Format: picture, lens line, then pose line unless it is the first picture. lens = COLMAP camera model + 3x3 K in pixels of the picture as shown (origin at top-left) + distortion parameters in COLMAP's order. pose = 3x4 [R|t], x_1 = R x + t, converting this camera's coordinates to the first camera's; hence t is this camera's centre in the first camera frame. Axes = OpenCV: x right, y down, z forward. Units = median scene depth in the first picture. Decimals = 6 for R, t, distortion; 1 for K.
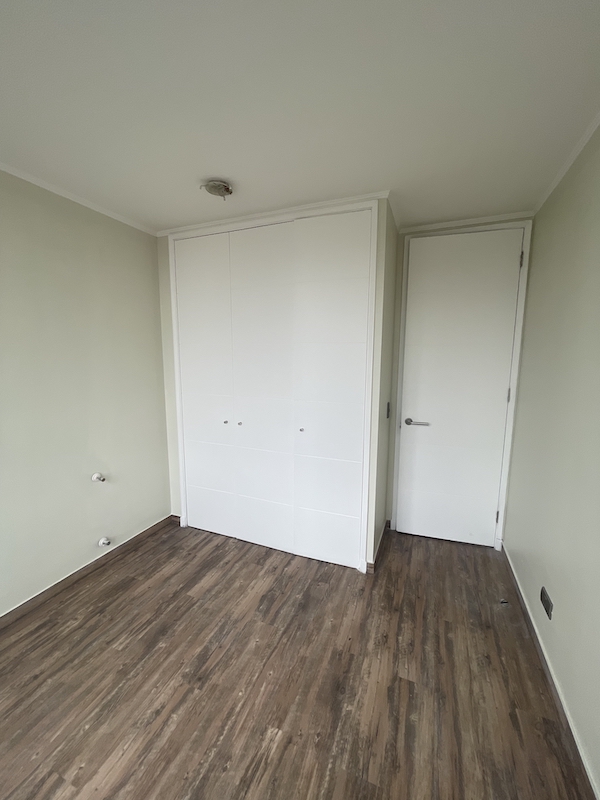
lens RADIAL K [[325.4, 0, 300.0], [0, 325.4, 400.0], [0, 0, 1]] dist [0.000714, 0.000104]
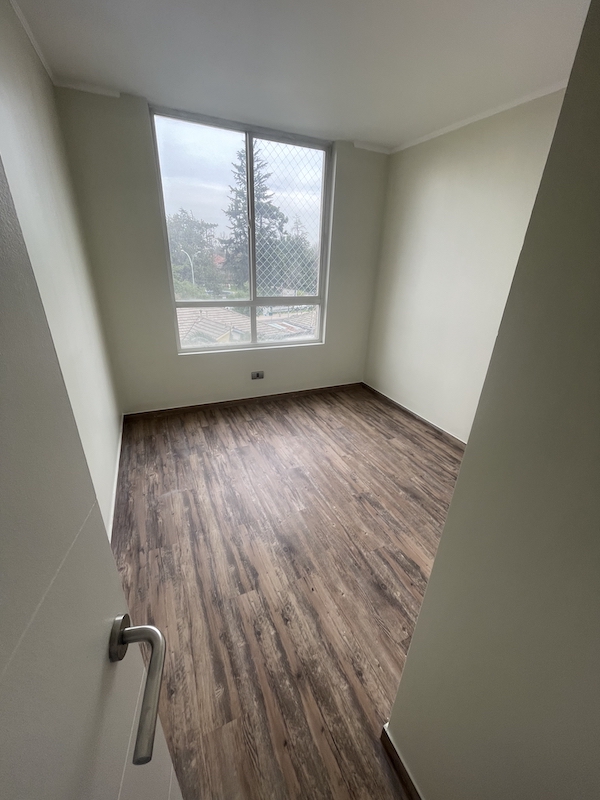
lens RADIAL K [[319.3, 0, 296.9], [0, 319.3, 402.7], [0, 0, 1]] dist [-0.000123, 0.000109]
pose [[-0.694131, 0.271659, -0.666621, 0.662060], [-0.134367, 0.860885, 0.490737, -0.161001], [0.707197, 0.430207, -0.561065, 1.285965]]
